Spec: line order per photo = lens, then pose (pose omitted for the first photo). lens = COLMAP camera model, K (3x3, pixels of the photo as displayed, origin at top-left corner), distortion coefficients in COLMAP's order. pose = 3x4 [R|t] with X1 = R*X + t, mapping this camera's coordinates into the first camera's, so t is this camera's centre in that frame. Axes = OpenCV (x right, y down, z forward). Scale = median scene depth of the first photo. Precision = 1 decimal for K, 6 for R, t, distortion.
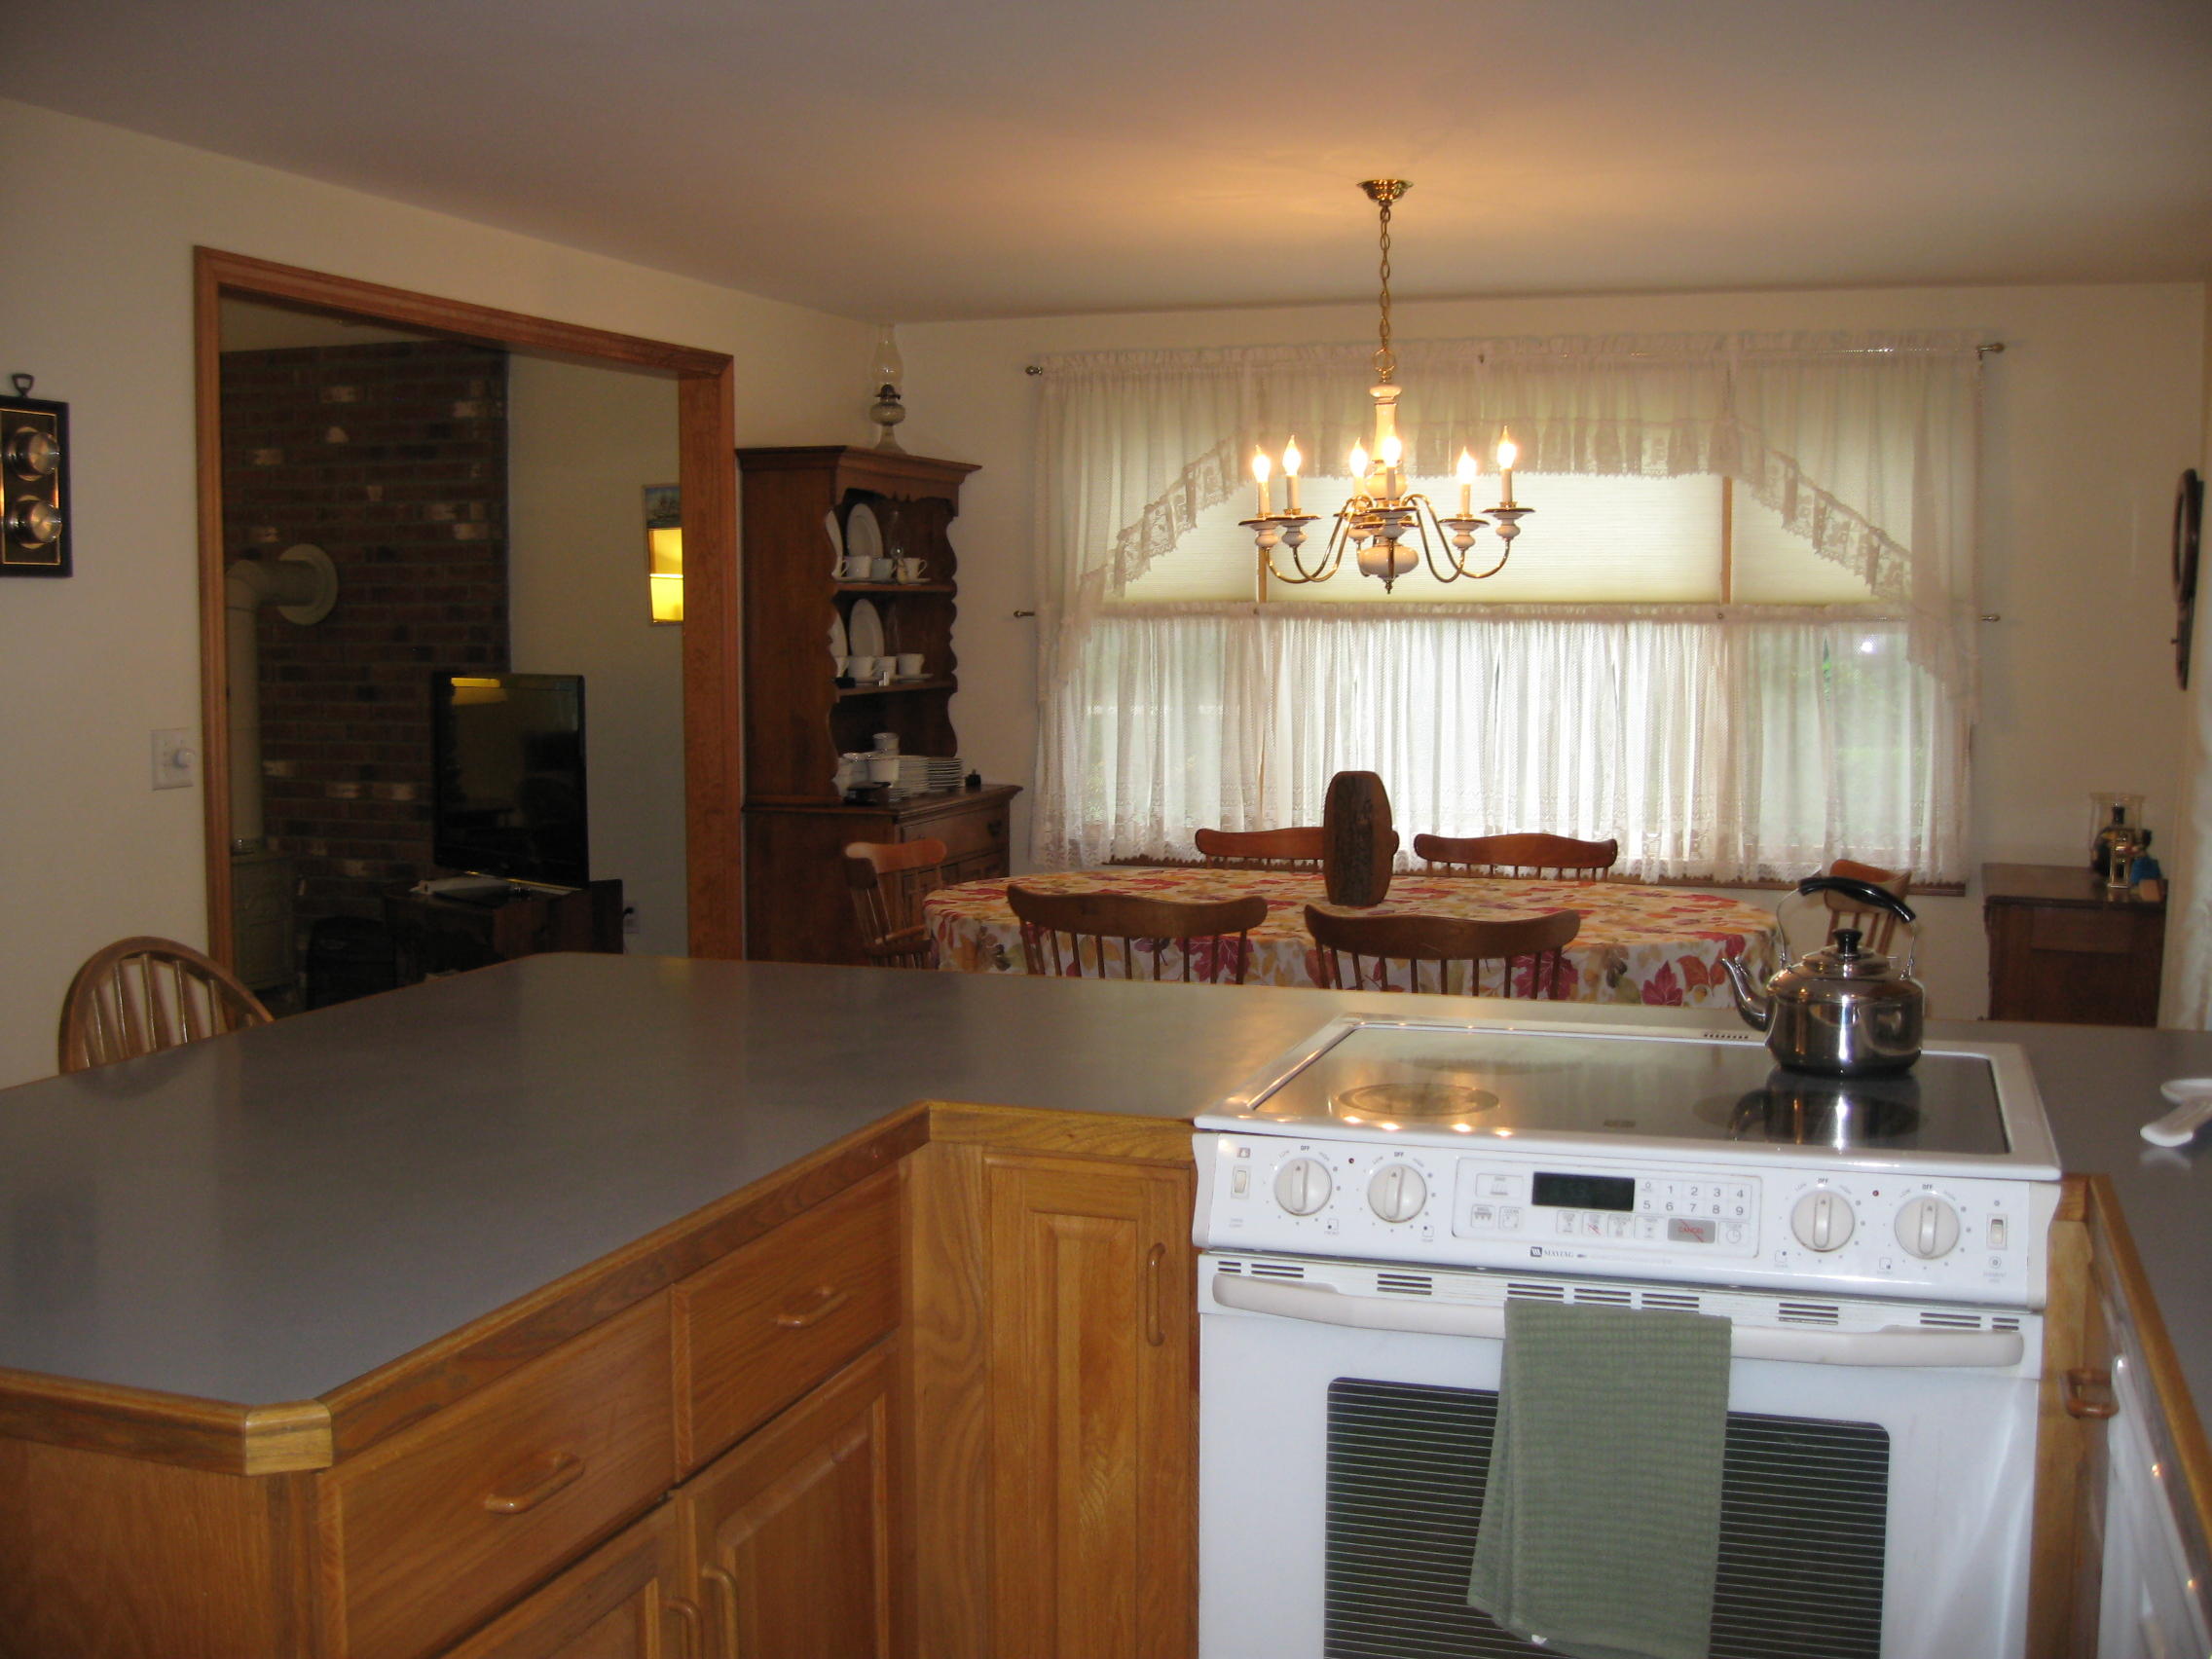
lens RADIAL K [[2359.7, 0, 1106.0], [0, 2359.7, 829.5], [0, 0, 1]] dist [-0.138425, 0.110208]
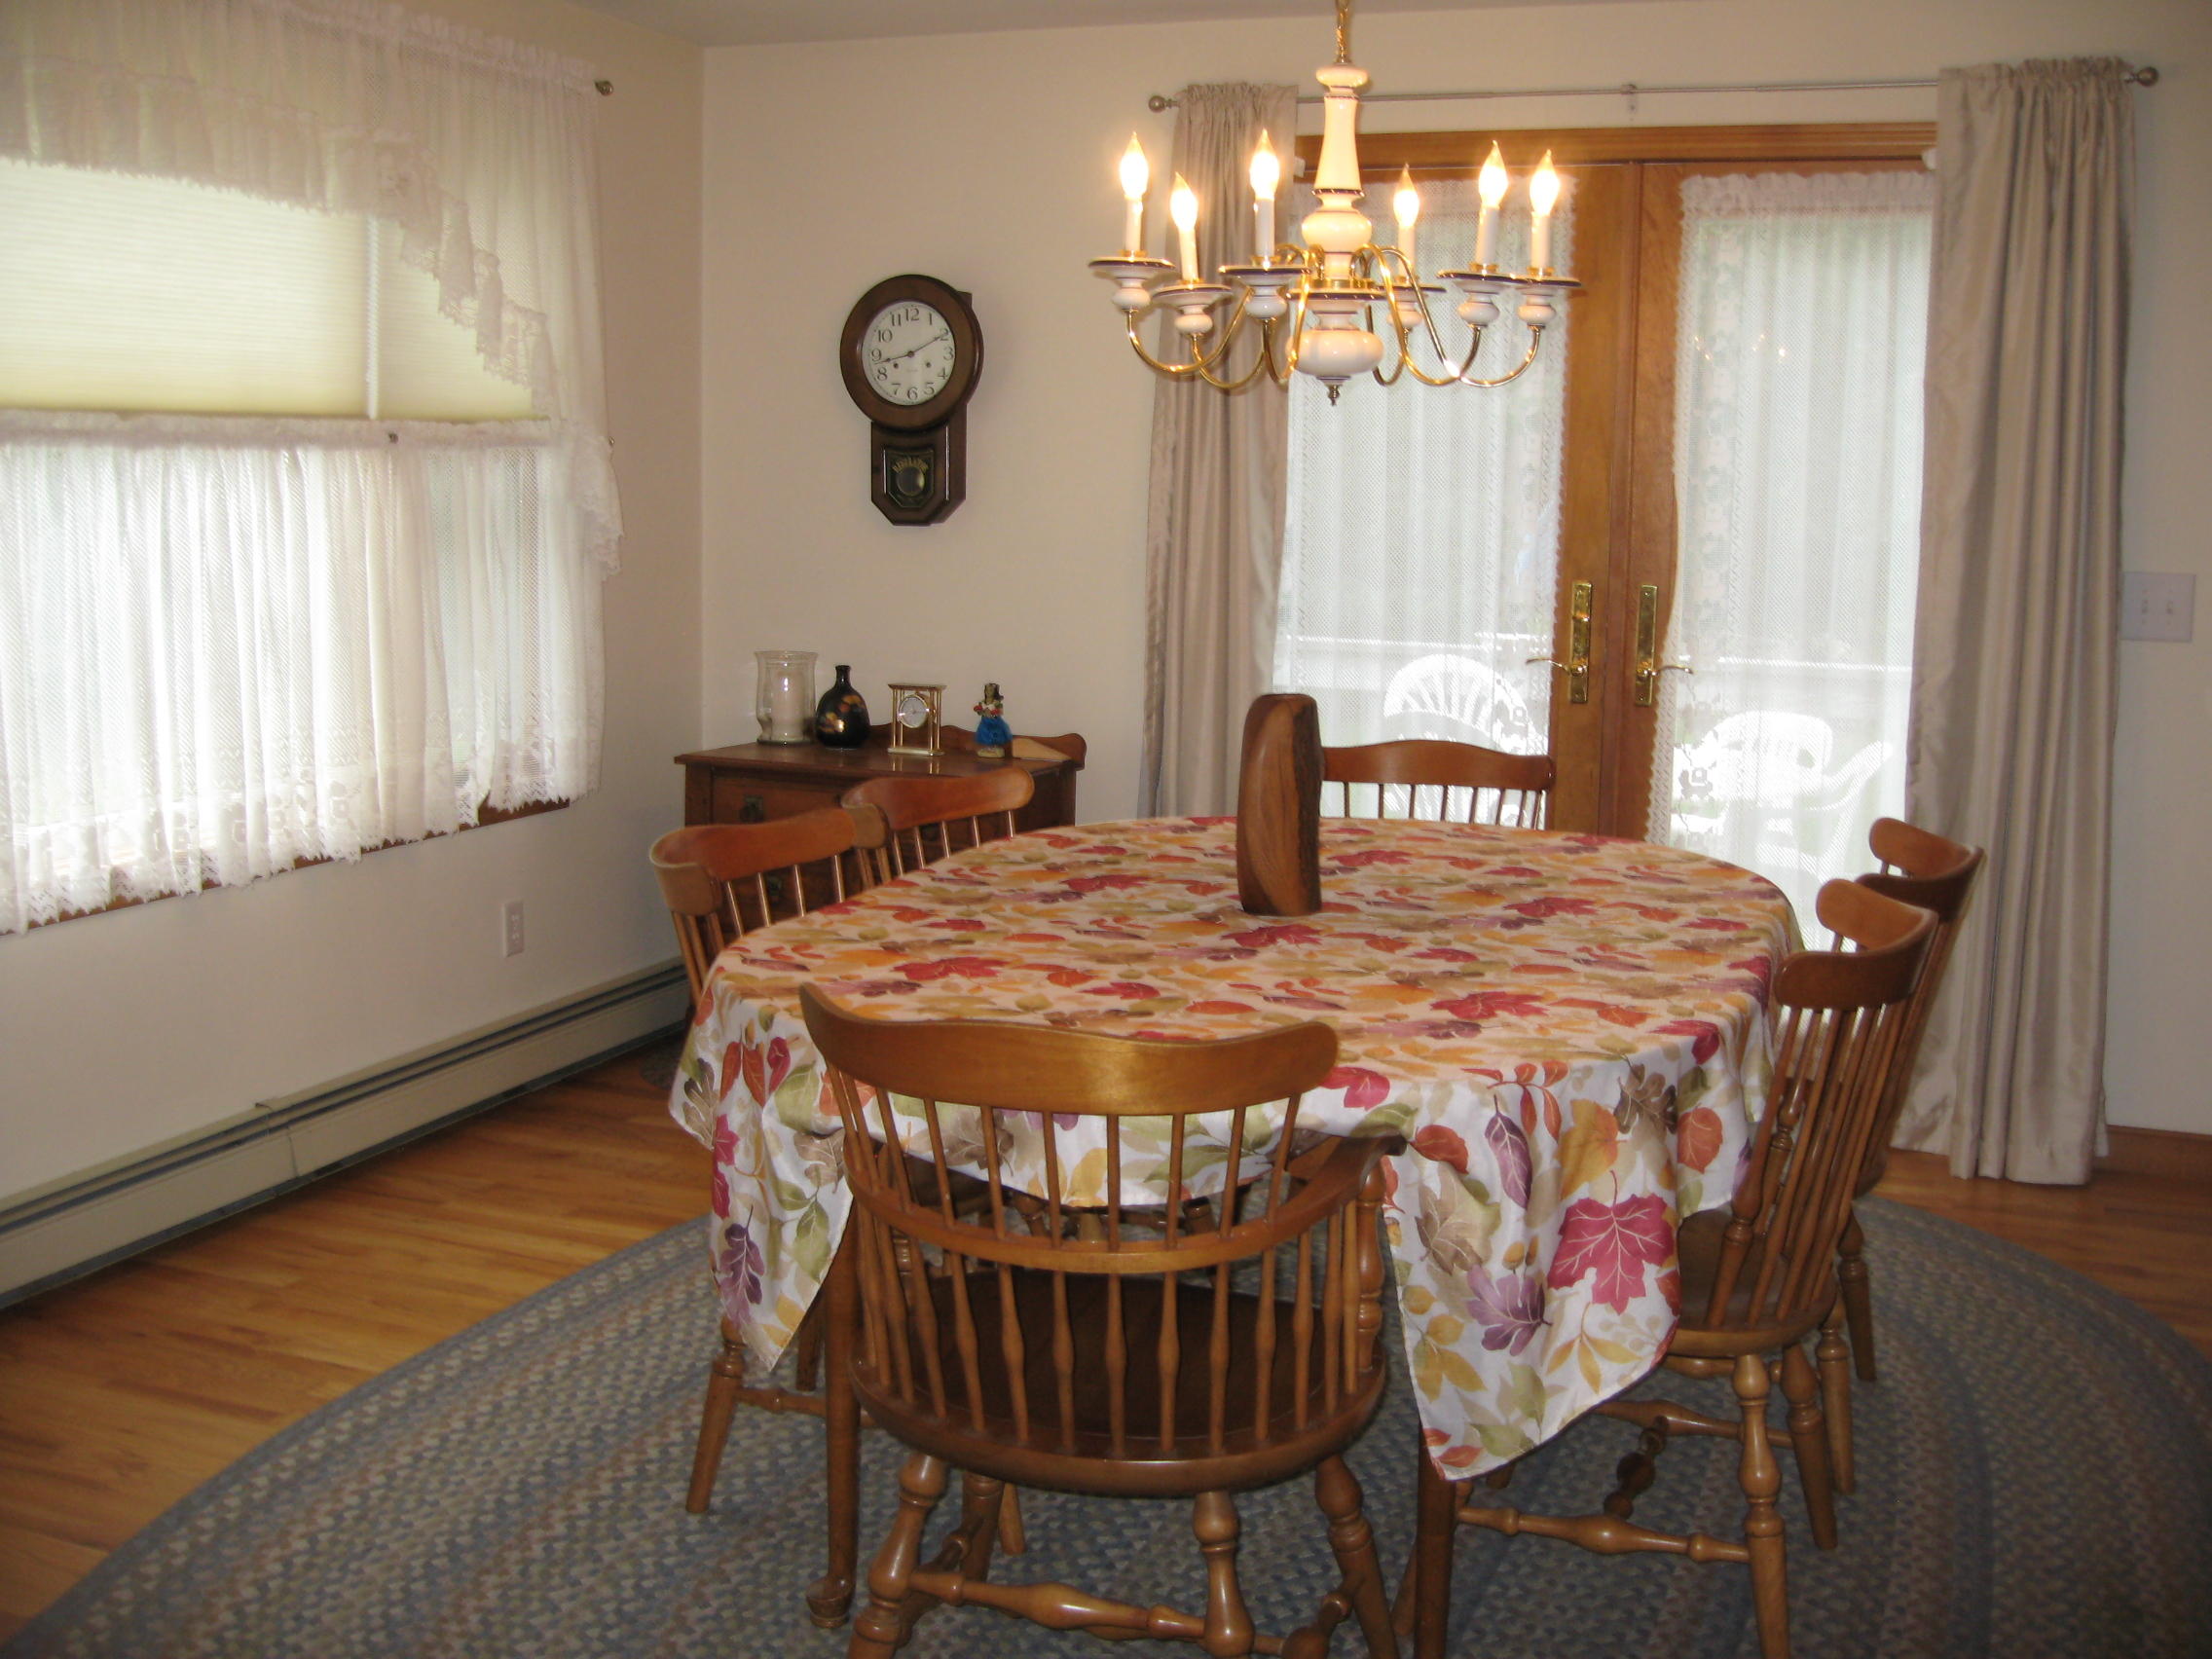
lens RADIAL K [[2359.7, 0, 1106.0], [0, 2359.7, 829.5], [0, 0, 1]] dist [-0.138425, 0.110208]
pose [[0.062646, -0.150340, 0.986648, -0.385835], [0.072081, 0.986689, 0.145770, -0.063185], [-0.995429, 0.061987, 0.072649, 0.763416]]
